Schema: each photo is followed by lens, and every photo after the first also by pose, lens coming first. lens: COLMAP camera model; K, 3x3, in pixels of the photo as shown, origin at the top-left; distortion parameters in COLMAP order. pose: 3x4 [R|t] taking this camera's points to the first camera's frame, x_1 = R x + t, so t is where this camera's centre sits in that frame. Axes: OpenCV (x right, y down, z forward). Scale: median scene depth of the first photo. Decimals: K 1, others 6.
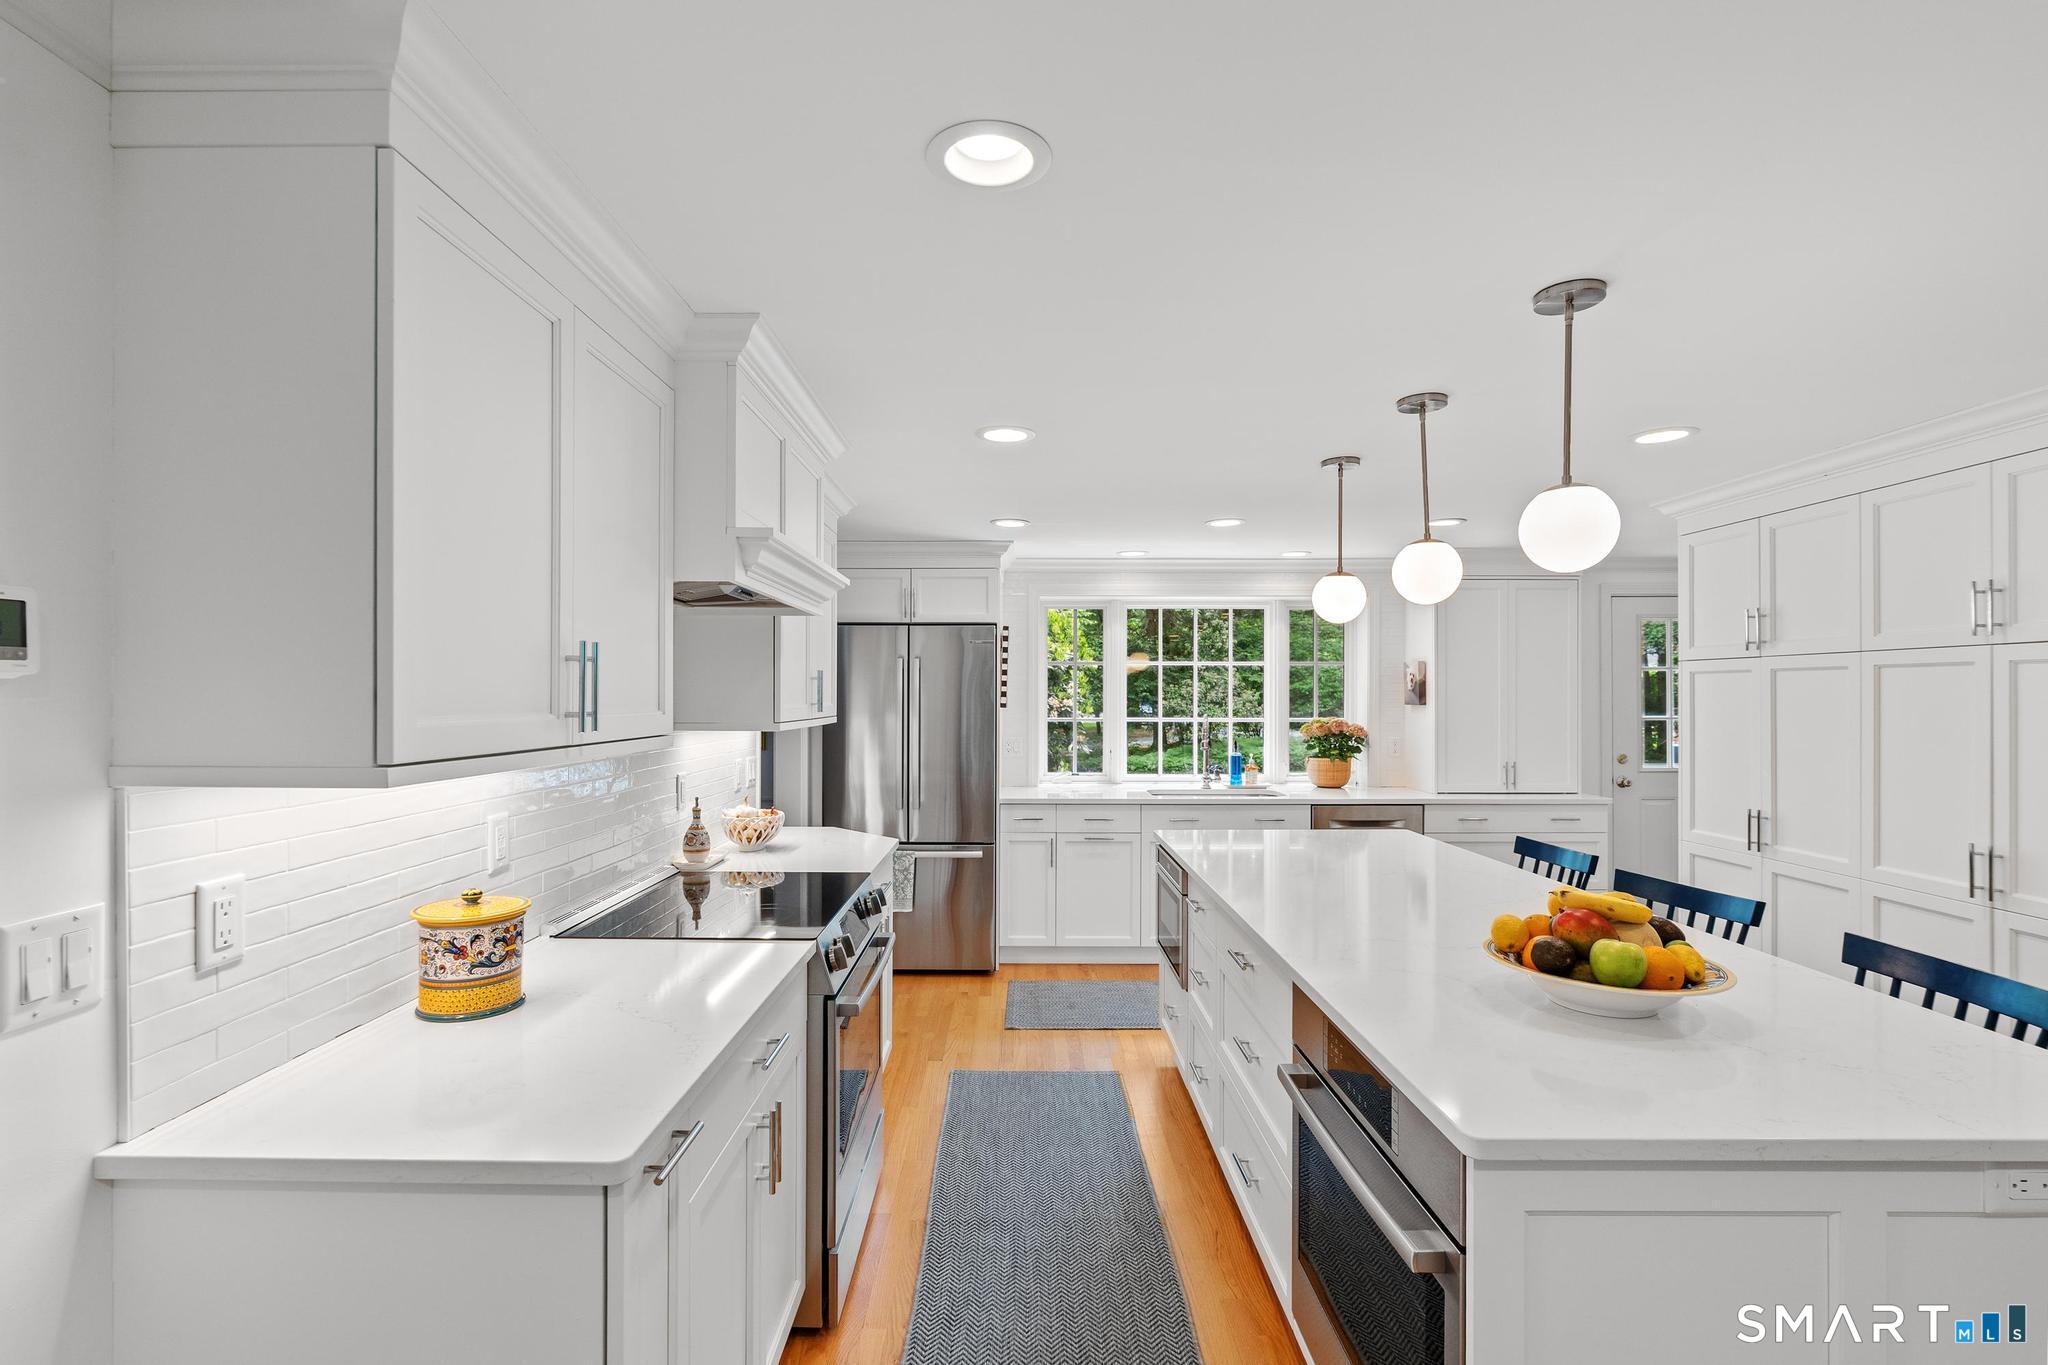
lens RADIAL K [[928.0, 0, 1014.7], [0, 928.0, 688.8], [0, 0, 1]] dist [-0.007300, 0.000058]
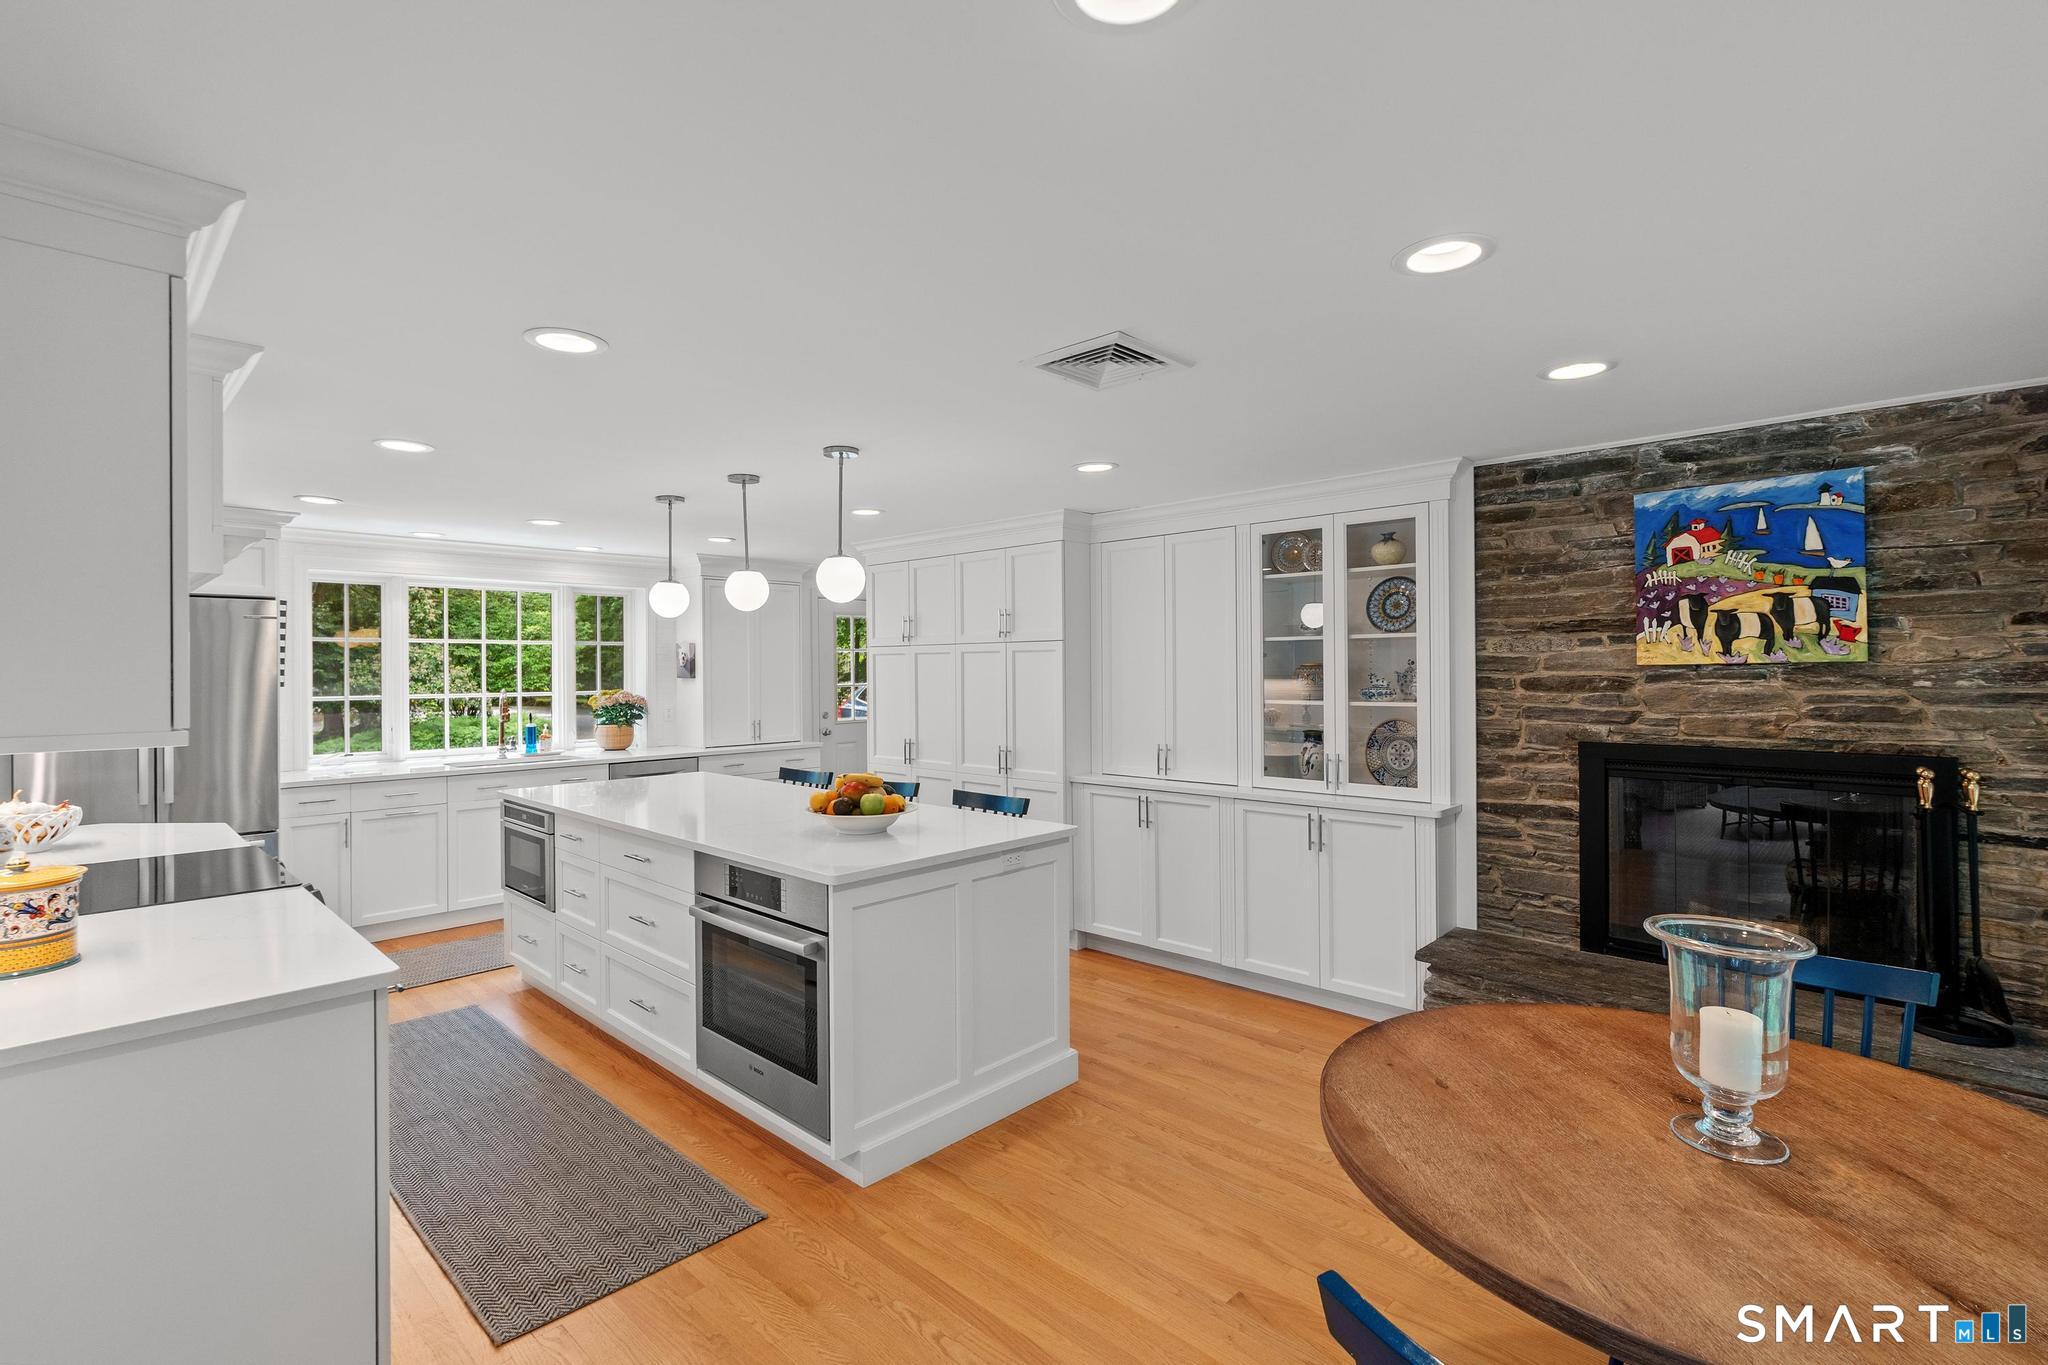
lens RADIAL K [[928.0, 0, 1014.7], [0, 928.0, 688.8], [0, 0, 1]] dist [-0.007300, 0.000058]
pose [[0.685926, -0.021630, 0.727349, -0.242396], [0.001586, 0.999600, 0.028231, -0.003986], [-0.727669, -0.018211, 0.685686, -0.244040]]
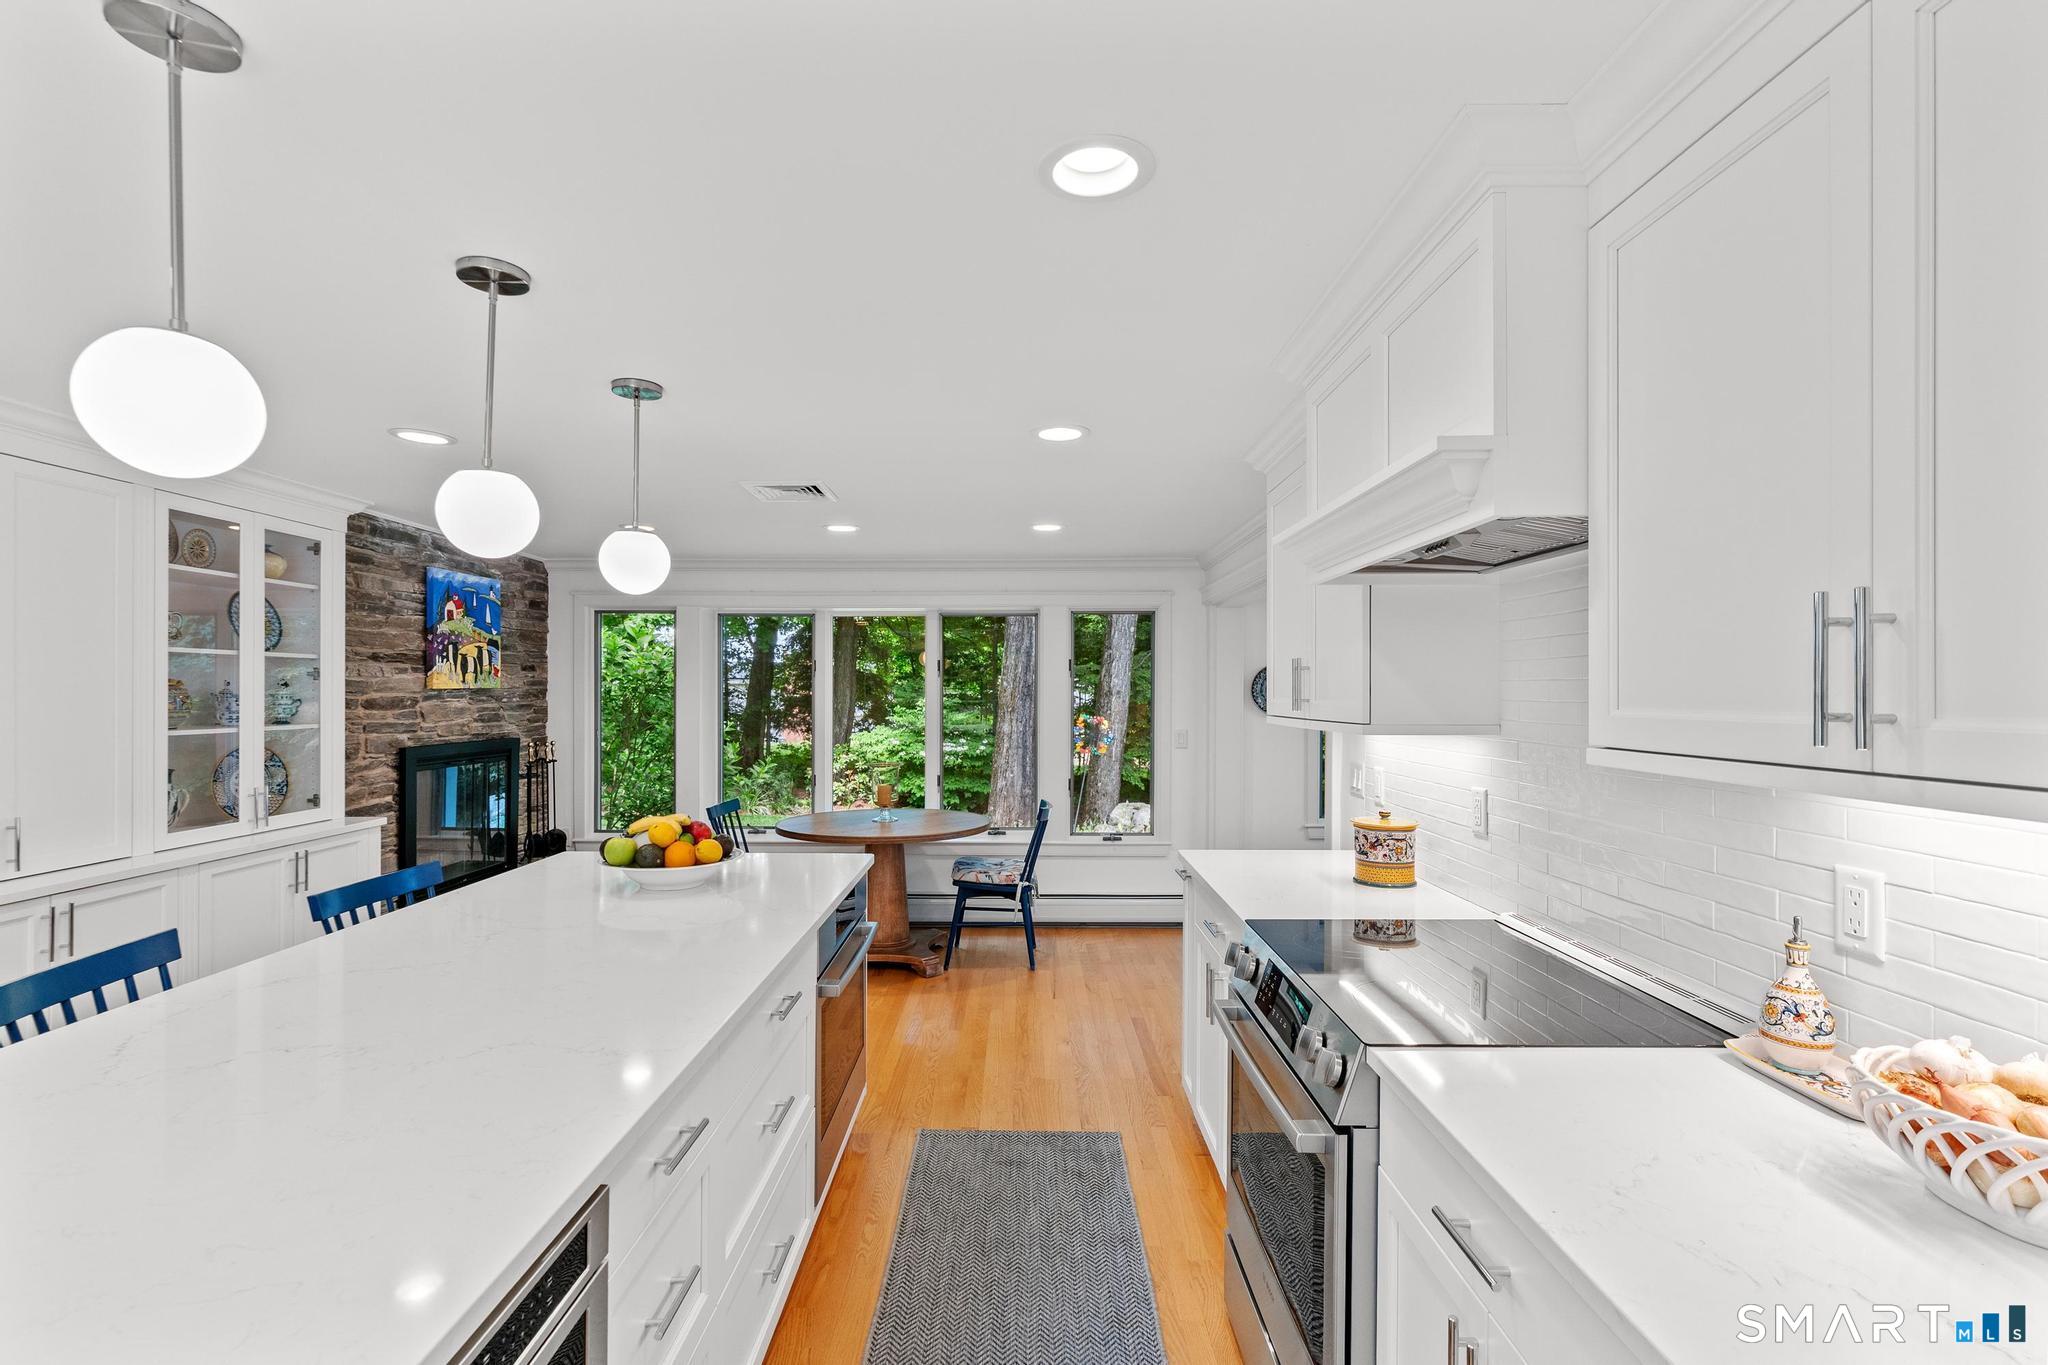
lens RADIAL K [[920.4, 0, 1002.6], [0, 920.4, 695.4], [0, 0, 1]] dist [-0.004815, -0.000051]
pose [[-0.999803, -0.003784, 0.019501, 0.074384], [-0.003894, 0.999977, -0.005603, 0.015220], [-0.019480, -0.005678, -0.999794, 1.425199]]
